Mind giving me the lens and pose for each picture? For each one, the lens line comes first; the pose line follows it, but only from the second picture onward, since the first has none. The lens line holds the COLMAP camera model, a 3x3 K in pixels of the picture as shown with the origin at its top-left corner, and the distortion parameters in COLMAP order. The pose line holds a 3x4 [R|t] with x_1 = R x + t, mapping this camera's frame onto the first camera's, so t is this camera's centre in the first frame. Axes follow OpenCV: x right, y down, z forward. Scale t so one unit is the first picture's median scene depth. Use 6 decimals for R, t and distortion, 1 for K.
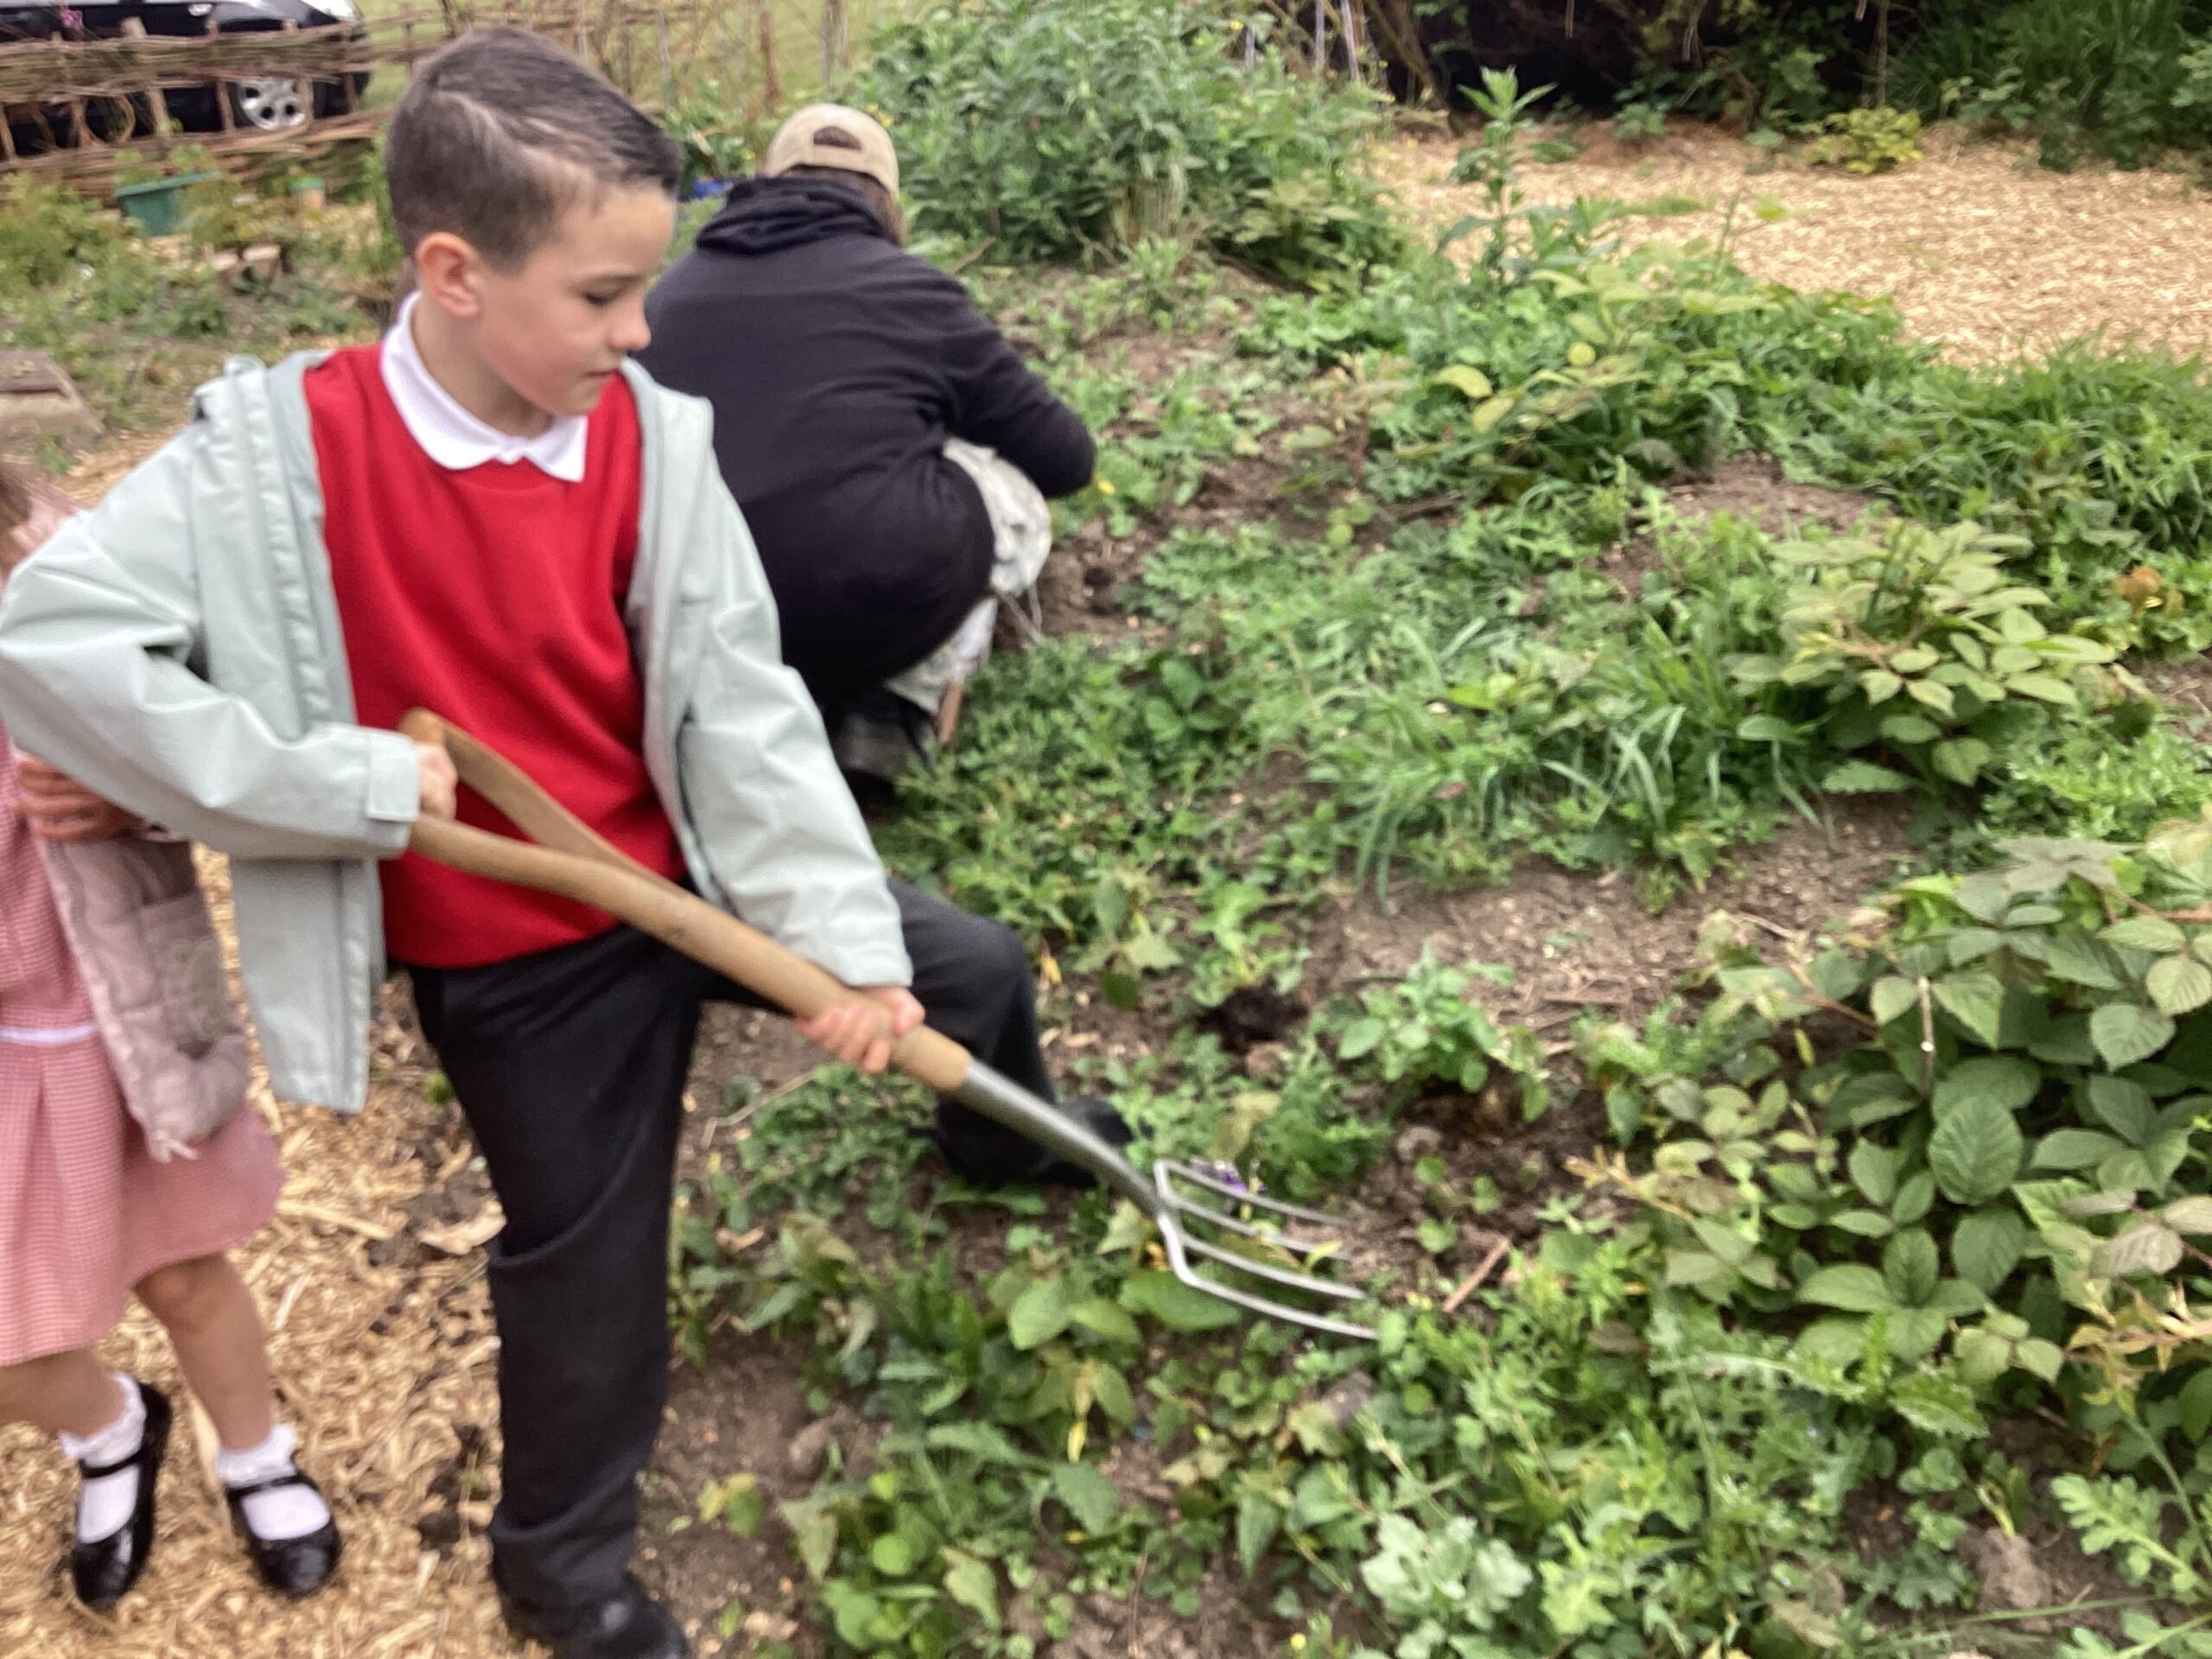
lens RADIAL K [[2001.6, 0, 1106.0], [0, 2001.6, 829.5], [0, 0, 1]] dist [0.079513, -0.130167]
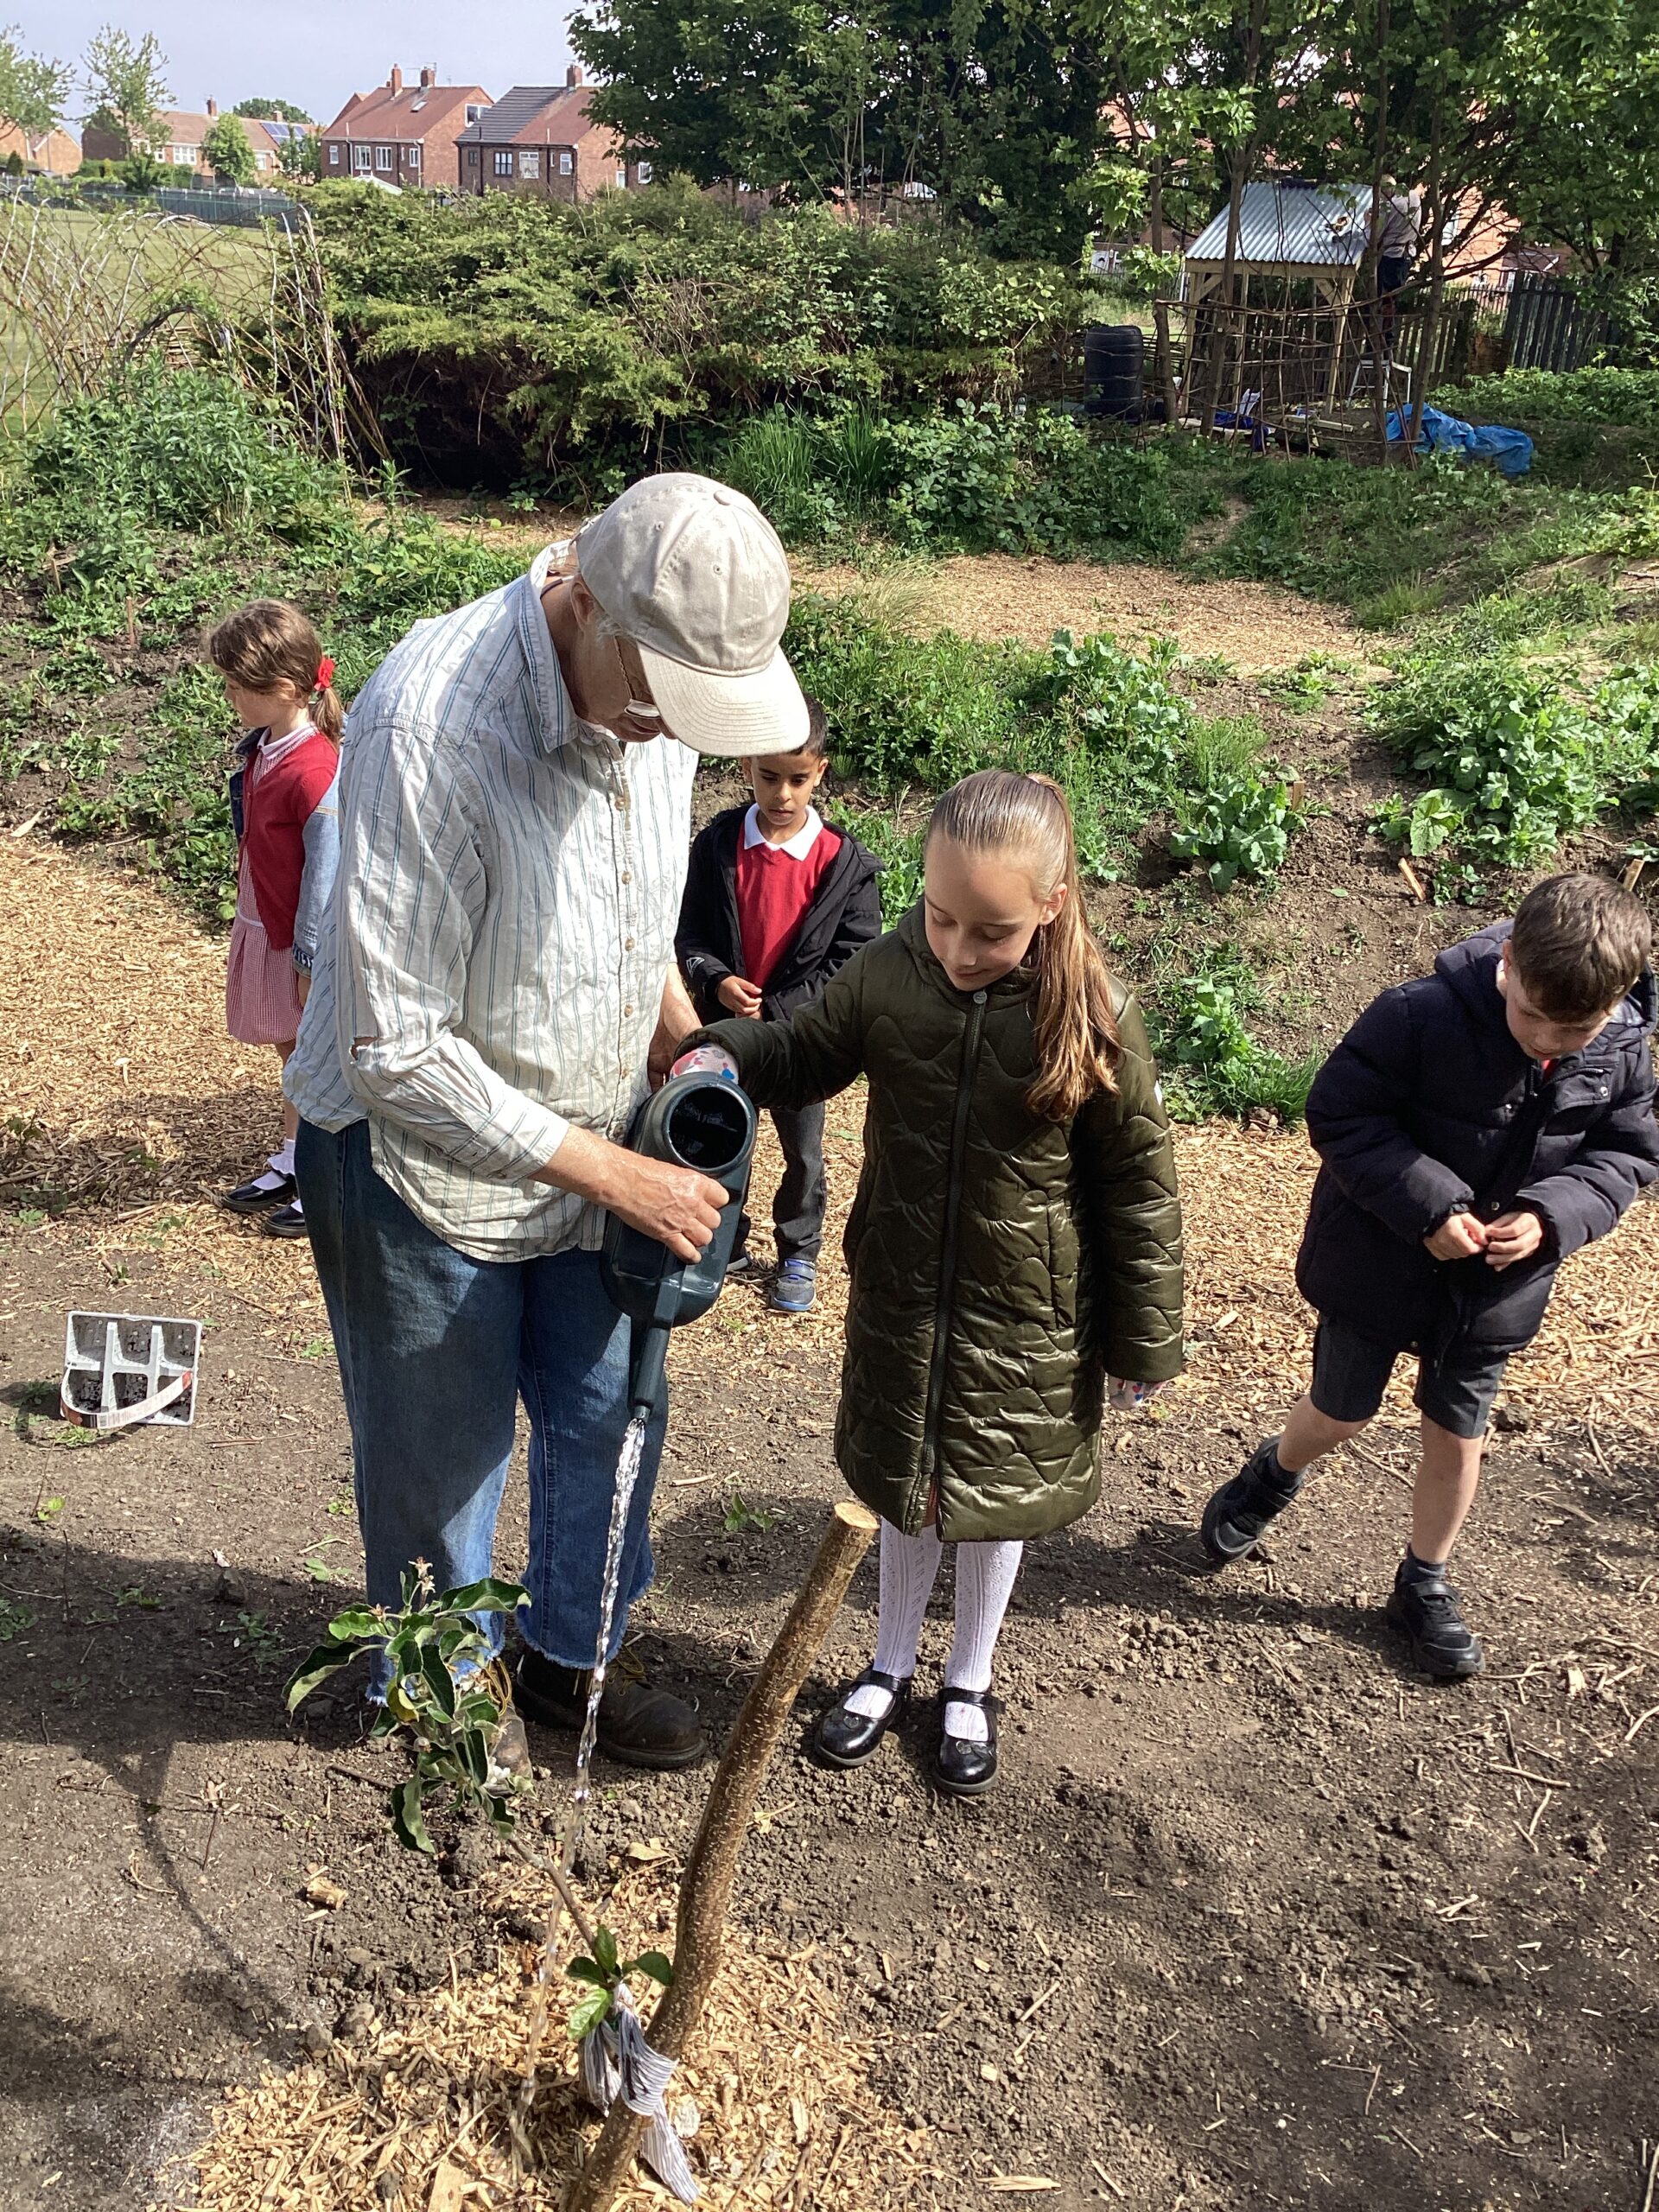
lens RADIAL K [[2001.6, 0, 829.5], [0, 2001.6, 1106.0], [0, 0, 1]] dist [0.079513, -0.130167]
pose [[0.939905, -0.011505, 0.341243, -0.118256], [0.028693, 0.998558, -0.045365, 0.415263], [-0.340229, 0.052430, 0.938880, -1.123629]]
